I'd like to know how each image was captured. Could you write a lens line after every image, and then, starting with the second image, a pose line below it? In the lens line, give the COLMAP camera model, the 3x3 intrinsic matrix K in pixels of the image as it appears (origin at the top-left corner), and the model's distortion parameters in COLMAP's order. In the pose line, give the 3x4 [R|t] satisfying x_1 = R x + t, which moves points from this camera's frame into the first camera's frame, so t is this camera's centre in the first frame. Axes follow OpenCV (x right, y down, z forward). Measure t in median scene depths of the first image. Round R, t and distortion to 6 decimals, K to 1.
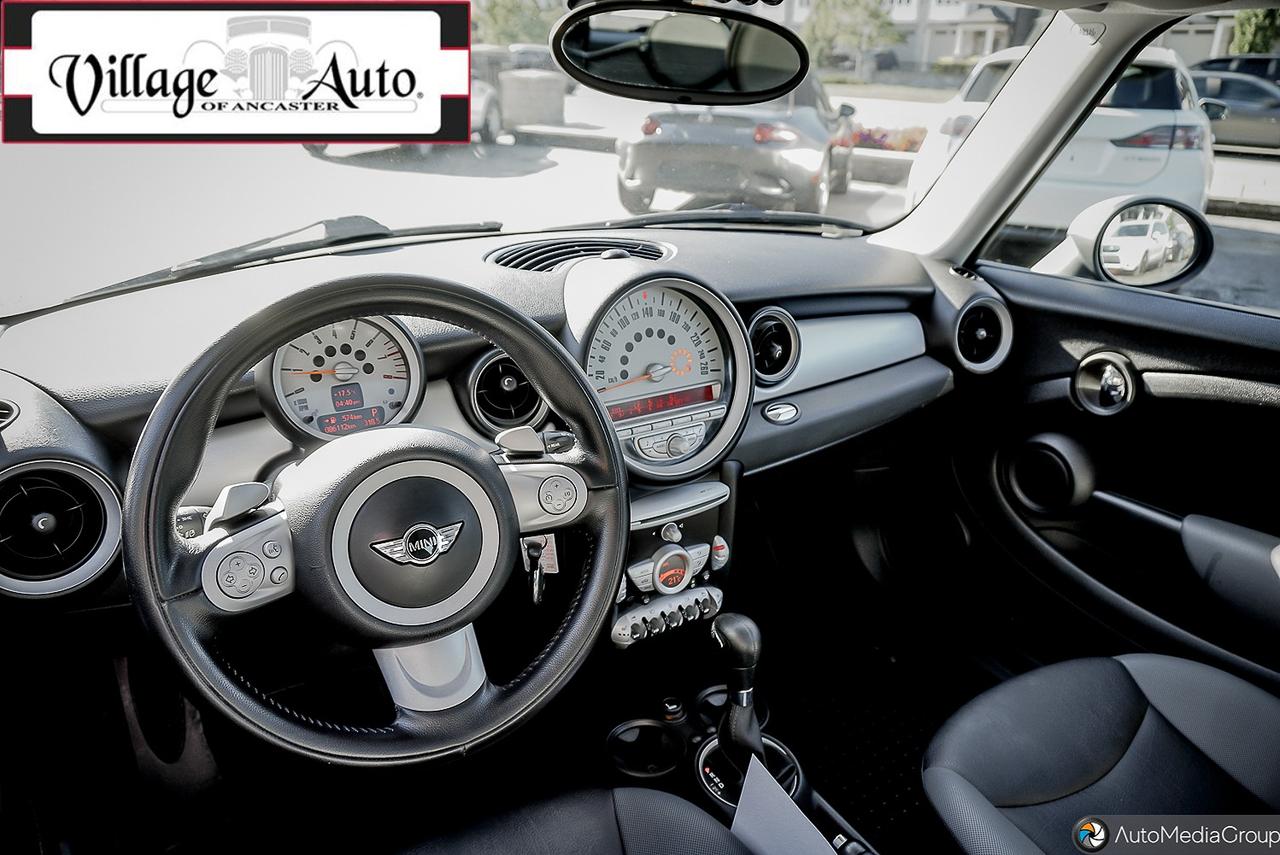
lens RADIAL K [[863.0, 0, 640.0], [0, 863.0, 427.5], [0, 0, 1]] dist [-0.023463, 0.002797]
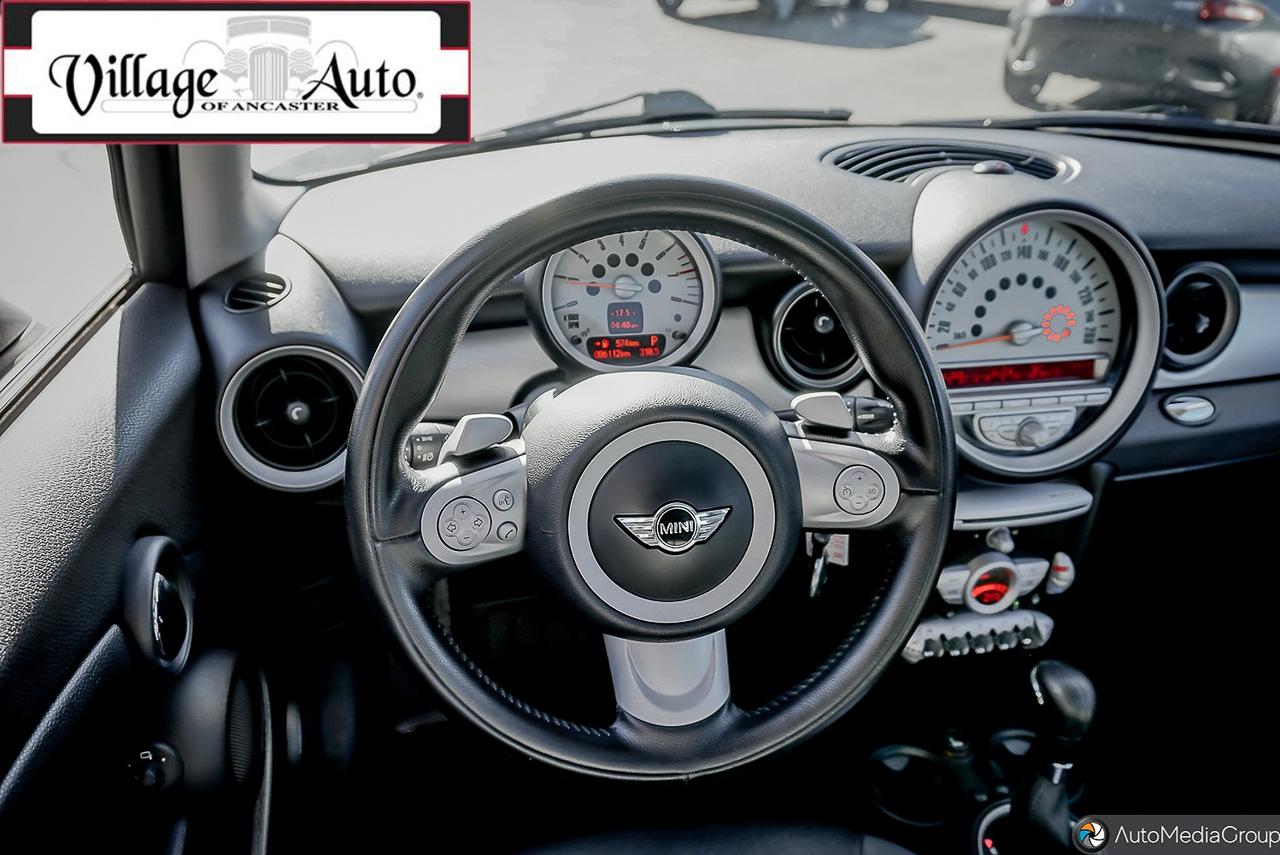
lens RADIAL K [[933.6, 0, 640.0], [0, 933.6, 427.5], [0, 0, 1]] dist [-0.053251, 0.046888]
pose [[0.929445, 0.179913, -0.322122, -0.015401], [-0.144212, 0.980748, 0.131665, -0.042444], [0.339609, -0.075921, 0.937498, 0.125946]]
